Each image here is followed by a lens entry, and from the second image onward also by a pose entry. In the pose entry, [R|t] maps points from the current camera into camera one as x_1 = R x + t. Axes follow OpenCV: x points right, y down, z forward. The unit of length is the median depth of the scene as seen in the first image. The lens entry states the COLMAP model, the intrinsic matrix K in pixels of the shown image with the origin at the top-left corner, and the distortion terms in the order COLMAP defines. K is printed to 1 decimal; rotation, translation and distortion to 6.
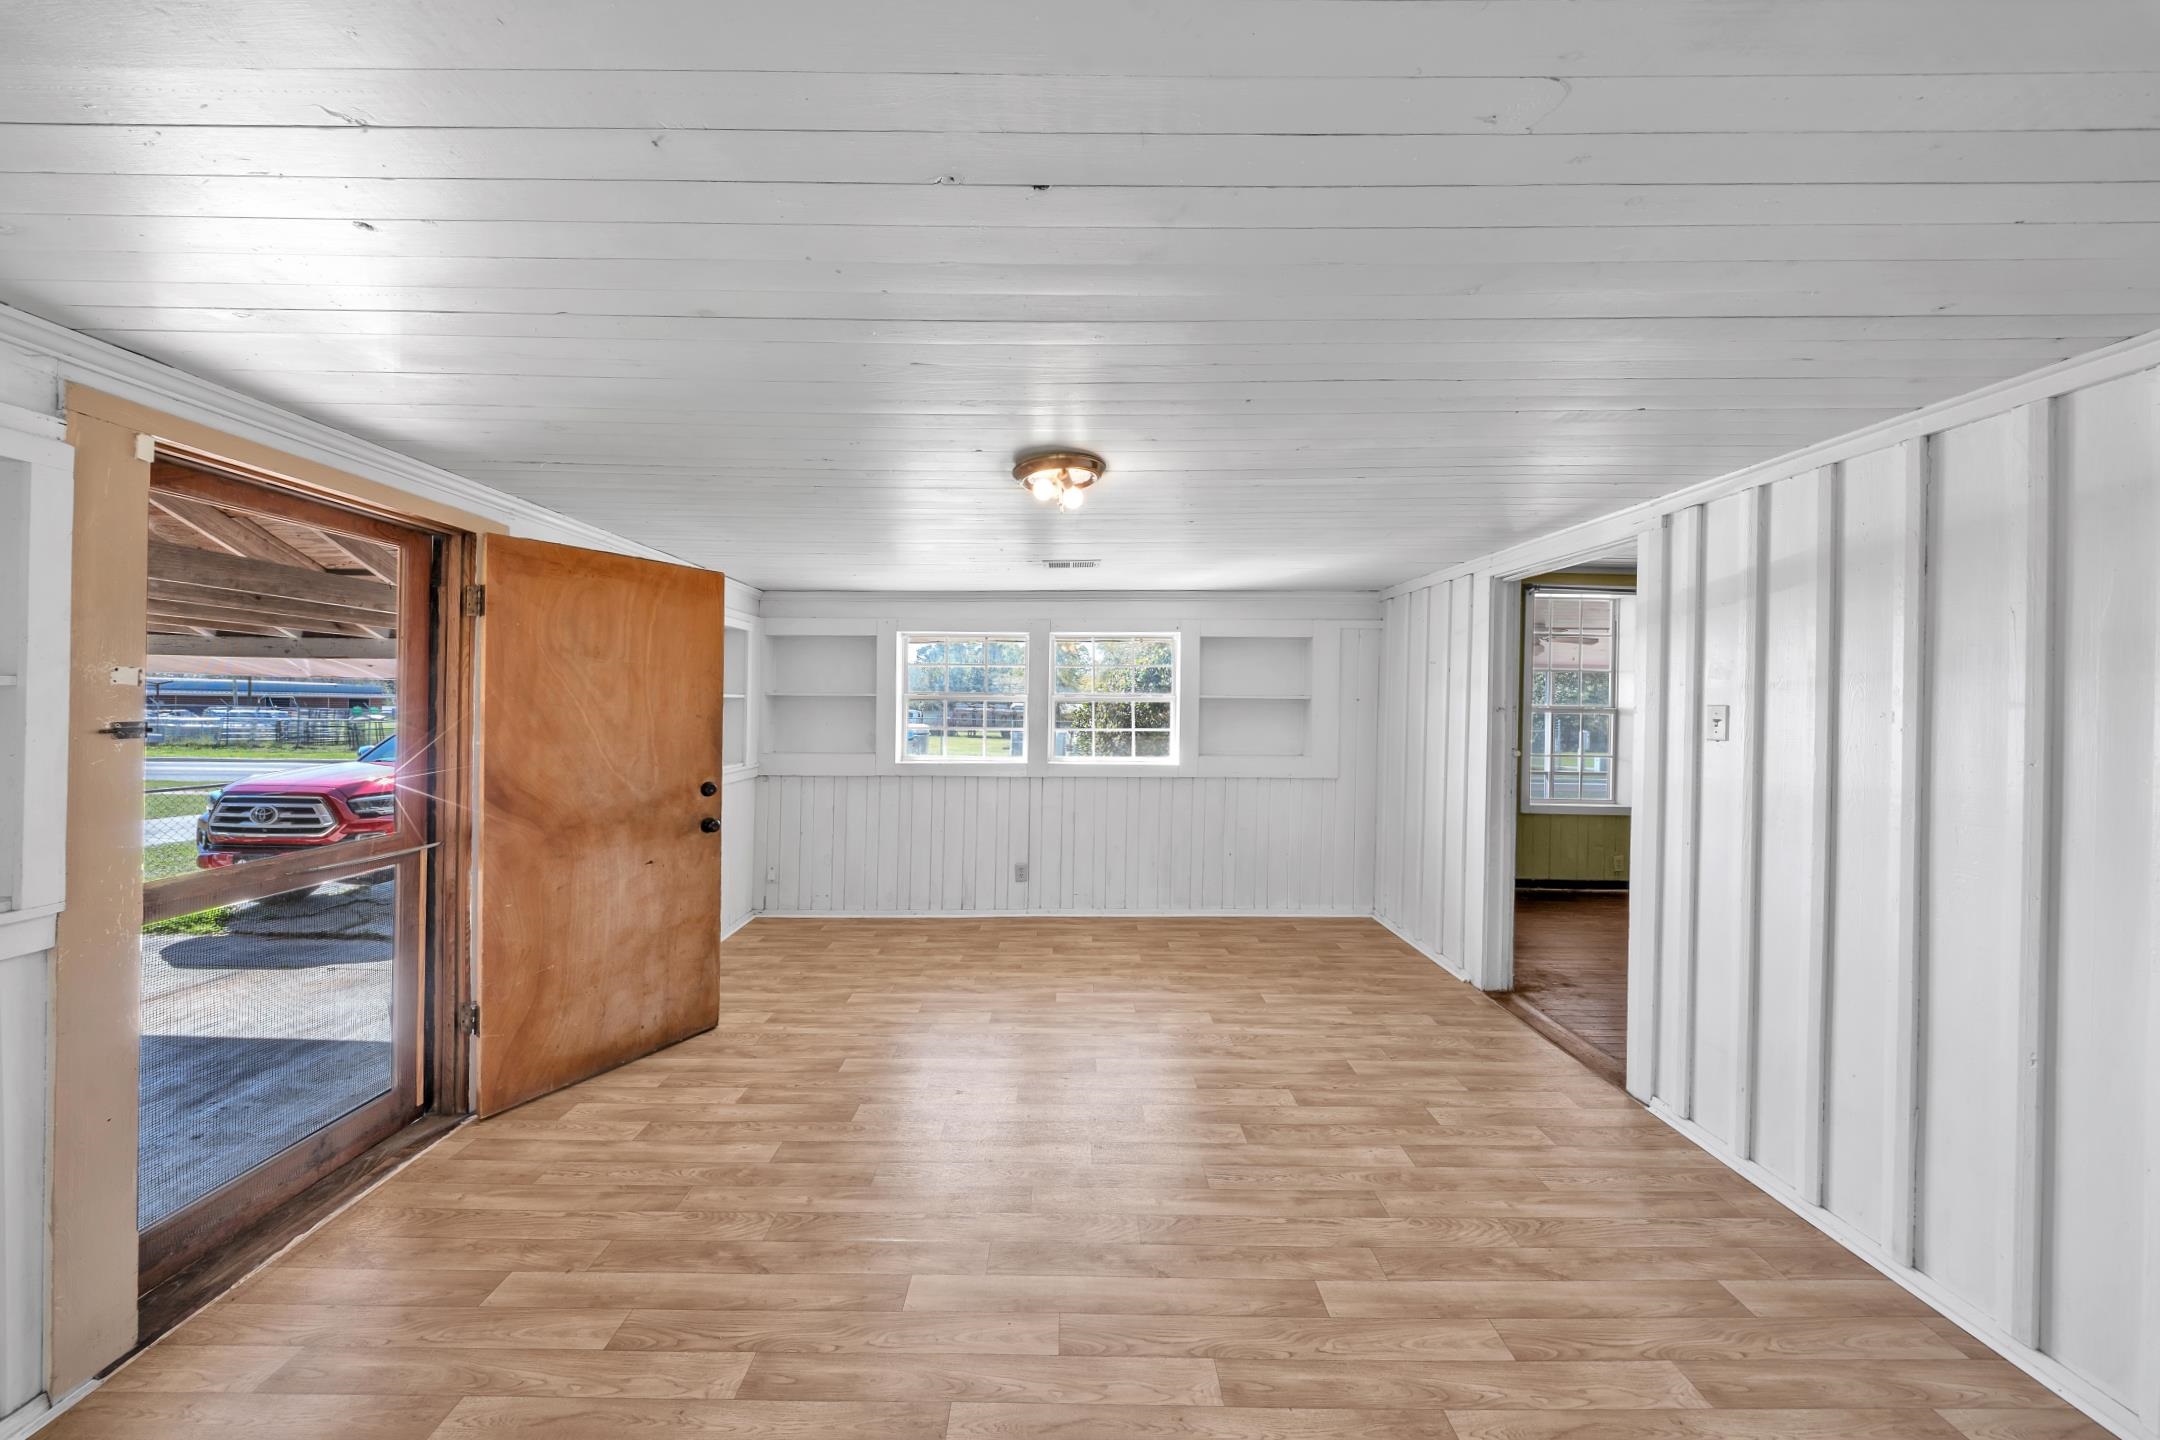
lens RADIAL K [[664.7, 0, 1064.9], [0, 664.7, 678.9], [0, 0, 1]] dist [0.001520, -0.002436]
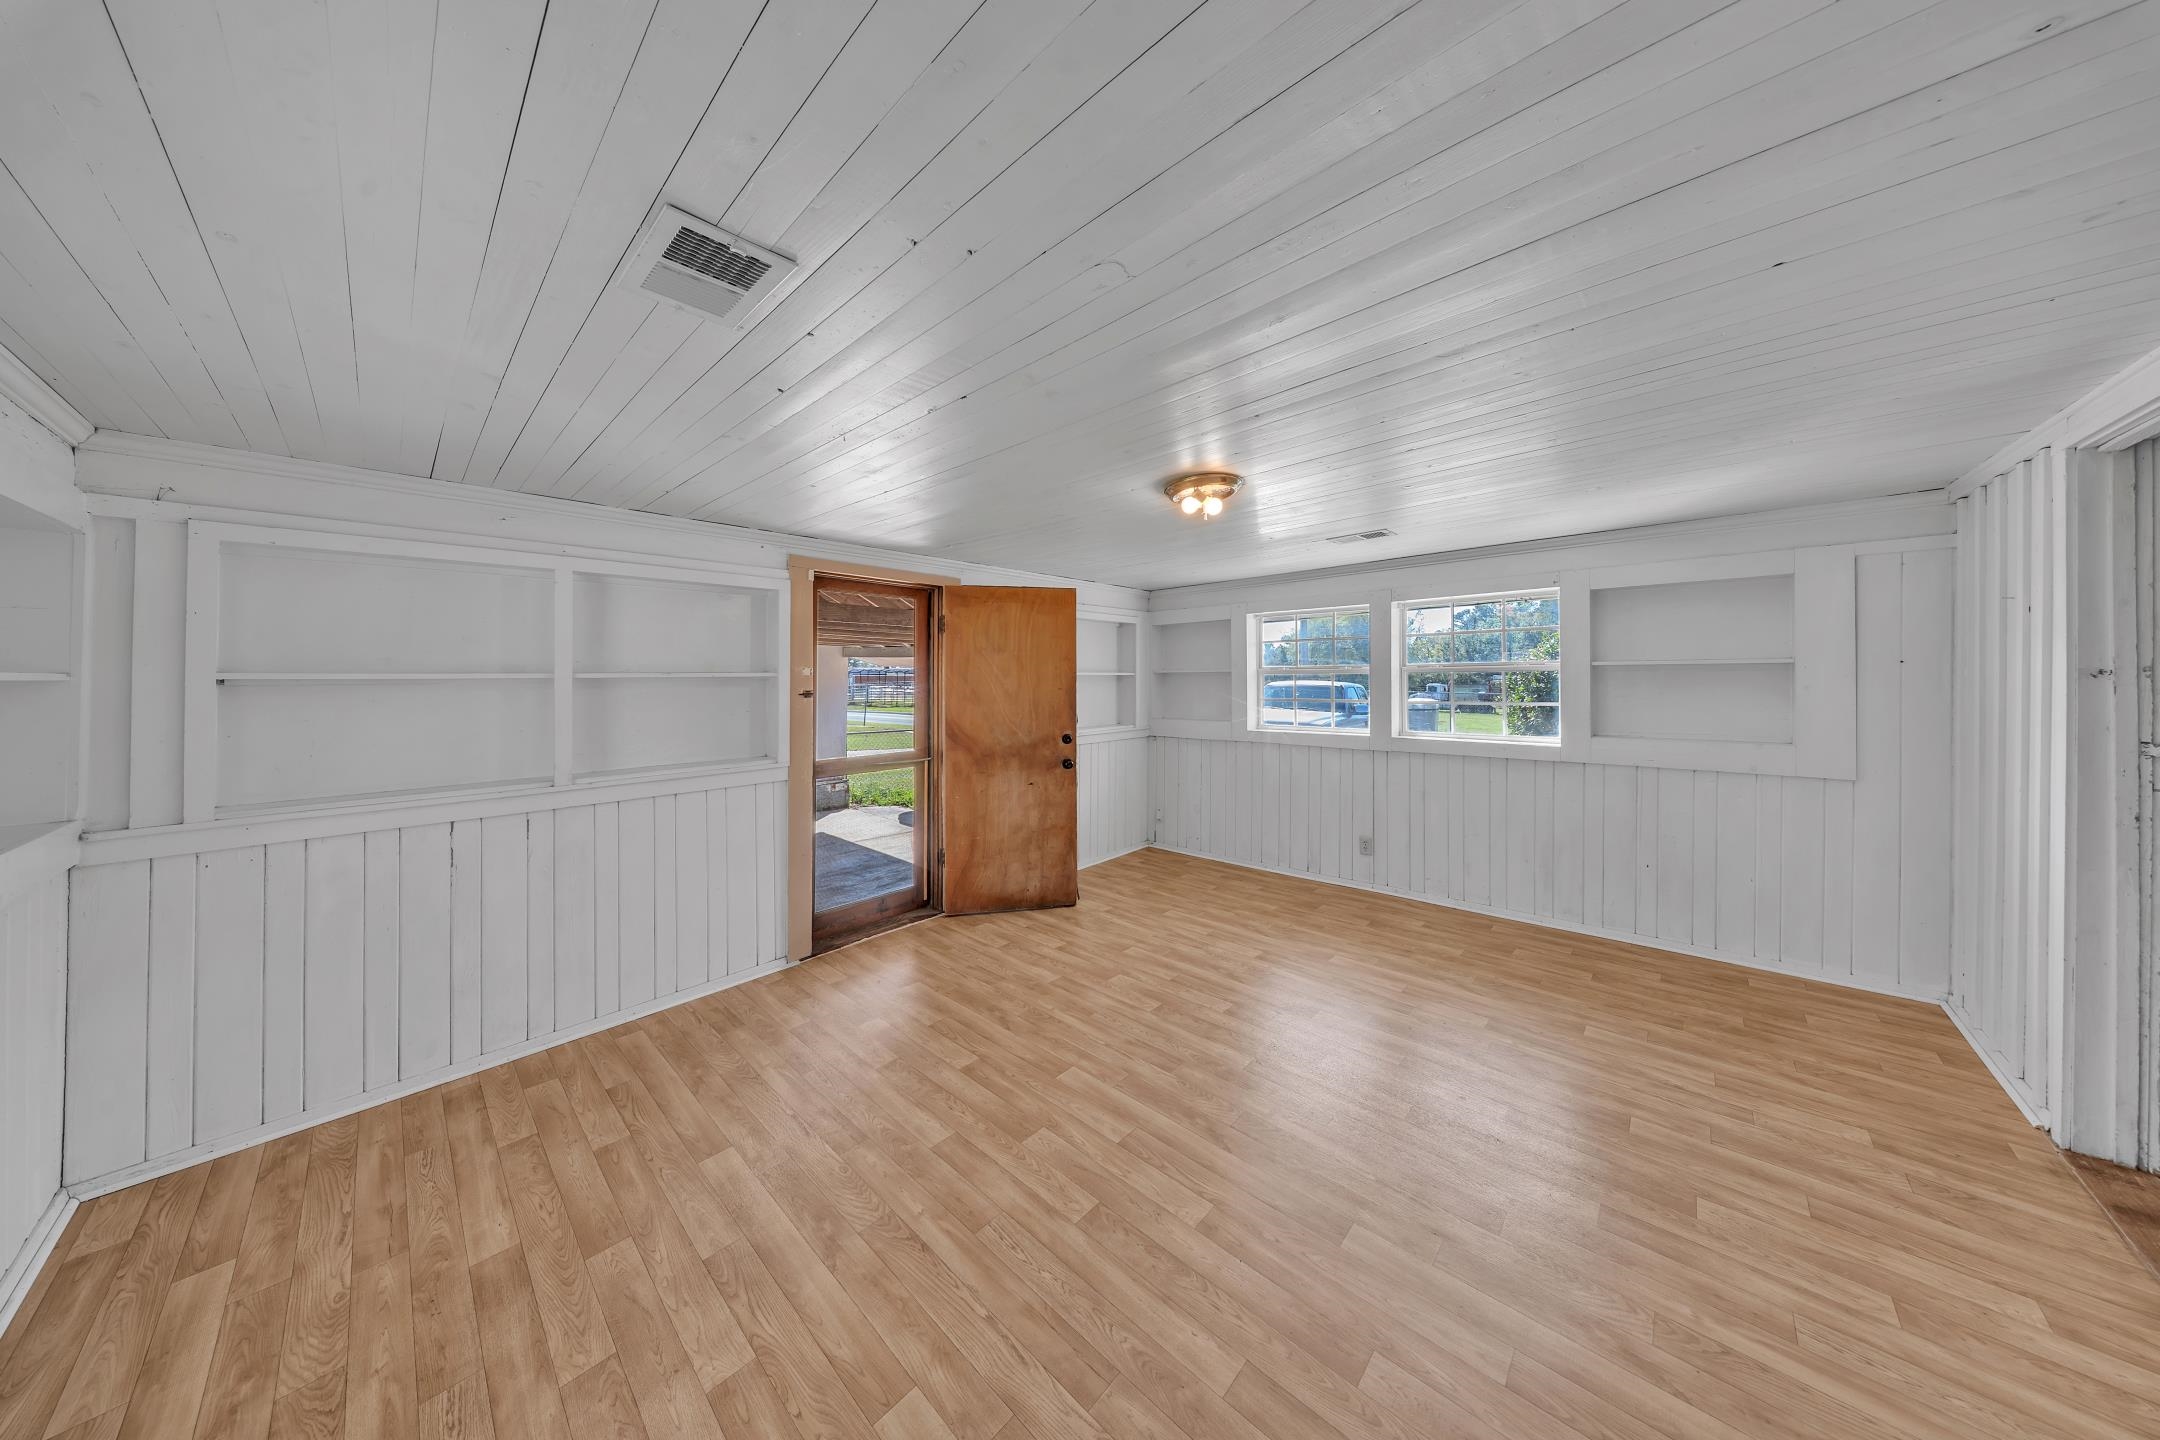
lens RADIAL K [[644.1, 0, 1067.1], [0, 644.1, 688.0], [0, 0, 1]] dist [0.000790, -0.002382]
pose [[0.722613, -0.002139, -0.691250, 0.286222], [0.038114, 0.998597, 0.036754, 0.002605], [0.690202, -0.052905, 0.721681, 0.000245]]
